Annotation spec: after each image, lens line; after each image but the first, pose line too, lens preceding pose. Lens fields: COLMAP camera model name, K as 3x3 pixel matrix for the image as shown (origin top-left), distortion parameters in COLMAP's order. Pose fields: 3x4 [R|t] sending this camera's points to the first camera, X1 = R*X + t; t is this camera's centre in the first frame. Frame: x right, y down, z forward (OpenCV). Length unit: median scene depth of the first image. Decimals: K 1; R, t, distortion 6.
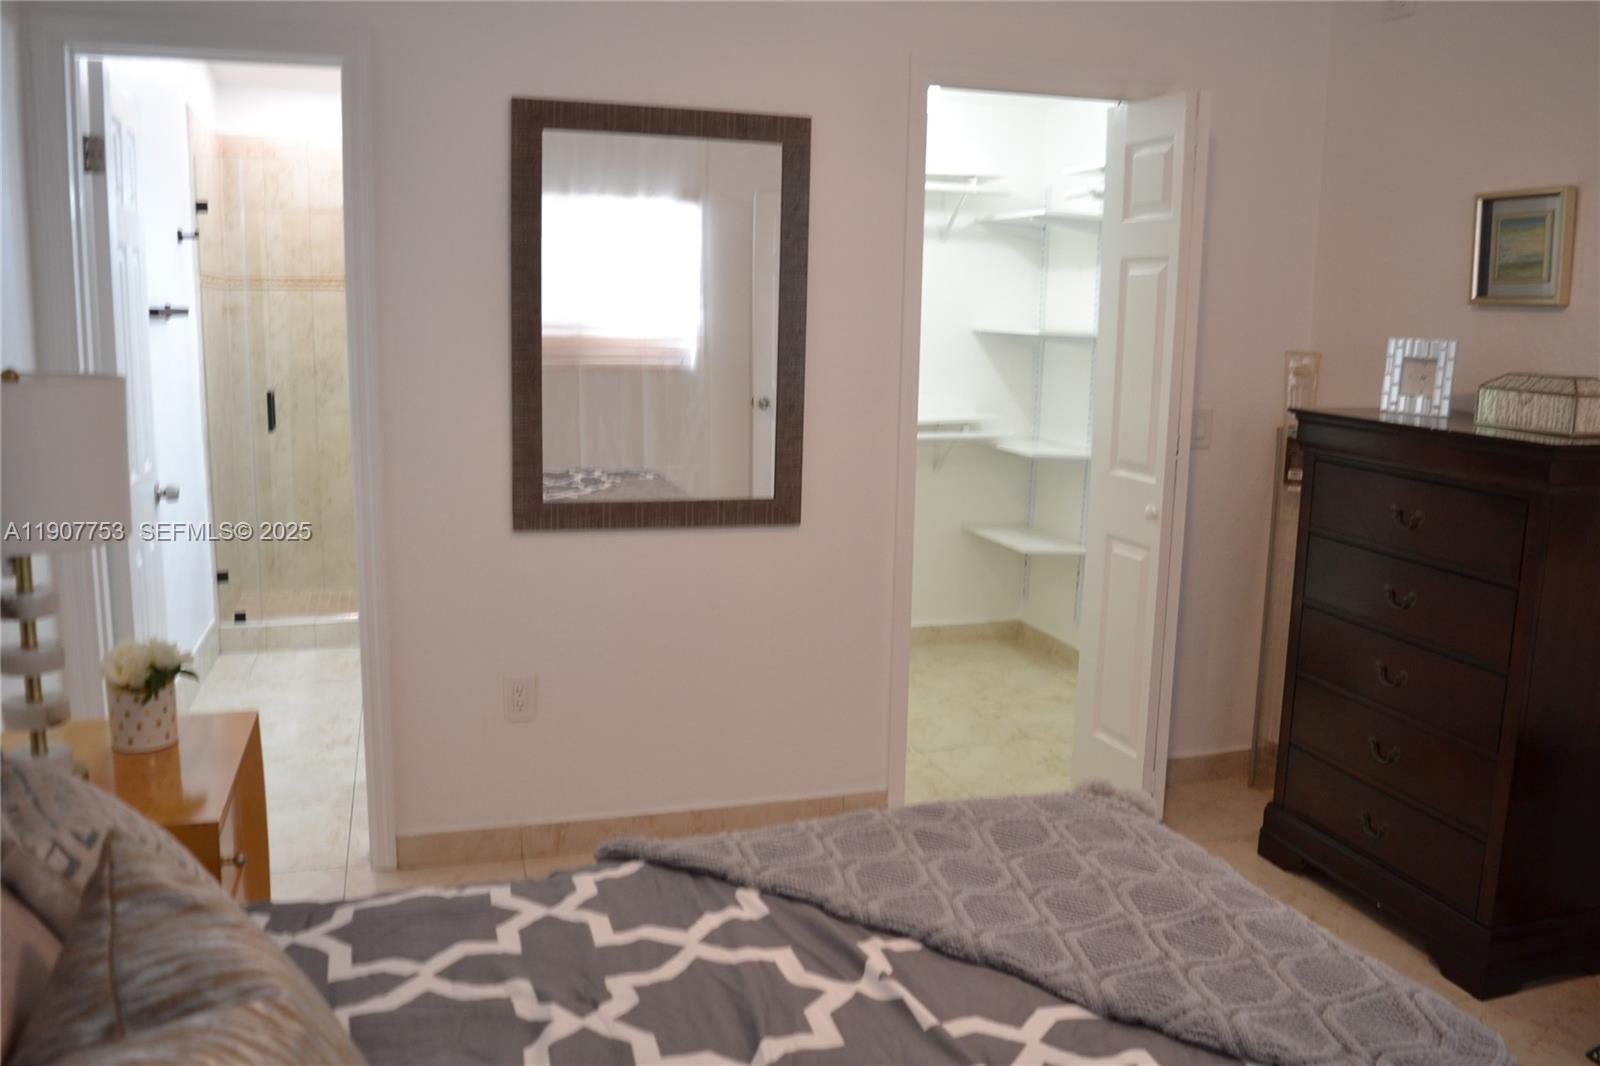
lens RADIAL K [[1269.2, 0, 796.3], [0, 1269.2, 528.4], [0, 0, 1]] dist [-0.083400, 0.005654]
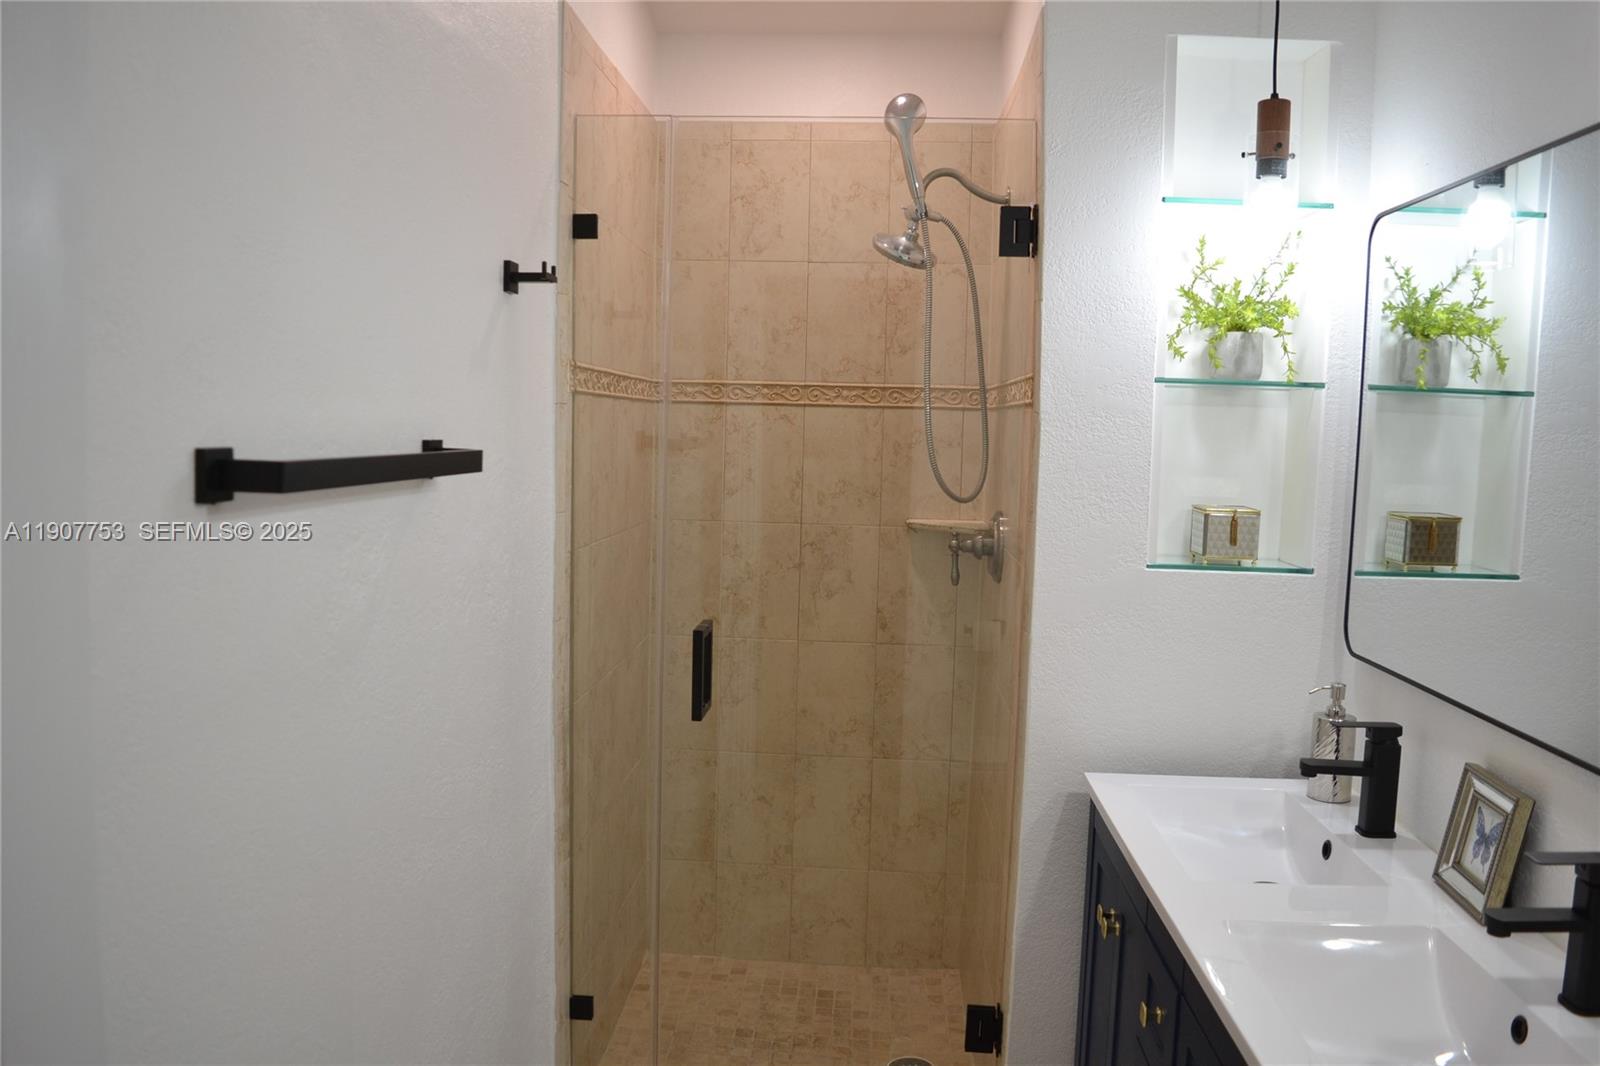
lens RADIAL K [[1269.2, 0, 798.6], [0, 1269.2, 533.8], [0, 0, 1]] dist [-0.083400, 0.005654]
pose [[0.931393, 0.039052, -0.361914, -0.211377], [-0.071222, 0.994563, -0.075975, -0.105503], [0.356979, 0.096539, 0.929110, 0.551898]]
